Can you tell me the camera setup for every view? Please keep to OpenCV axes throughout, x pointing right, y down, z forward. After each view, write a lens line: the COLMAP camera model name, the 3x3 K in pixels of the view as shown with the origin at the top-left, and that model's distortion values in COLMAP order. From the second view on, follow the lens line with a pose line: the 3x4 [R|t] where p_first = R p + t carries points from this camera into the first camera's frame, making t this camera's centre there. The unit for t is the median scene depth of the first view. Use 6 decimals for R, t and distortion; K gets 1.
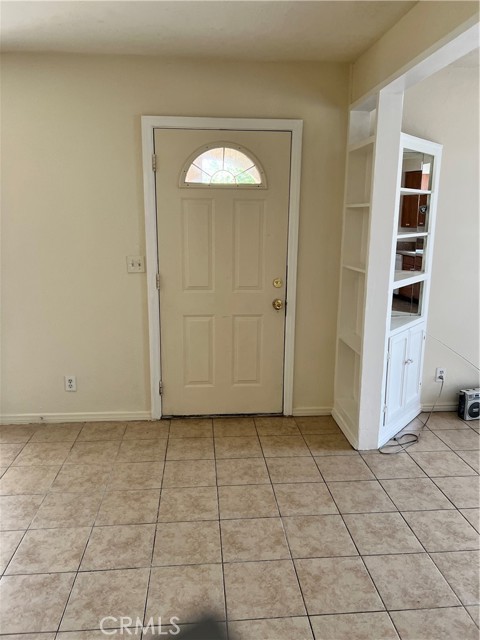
lens RADIAL K [[483.1, 0, 237.7], [0, 483.1, 320.5], [0, 0, 1]] dist [0.037571, -0.029691]
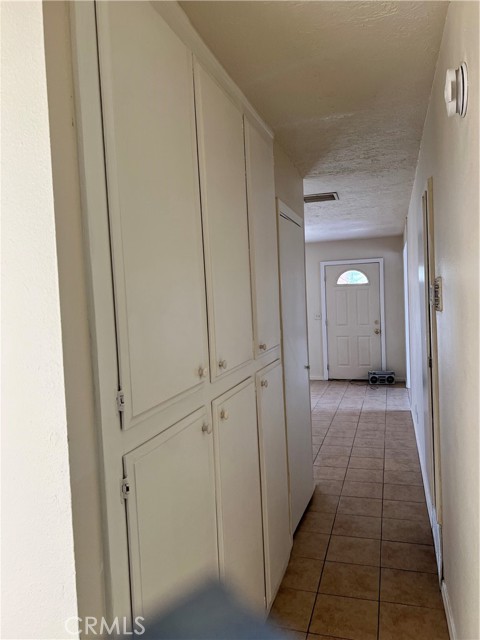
lens RADIAL K [[483.1, 0, 238.9], [0, 483.1, 320.3], [0, 0, 1]] dist [0.037571, -0.029691]
pose [[0.923979, -0.029051, -0.381337, 0.361783], [-0.035593, 0.986251, -0.161374, 0.317673], [0.380782, 0.162679, 0.910242, -1.420073]]
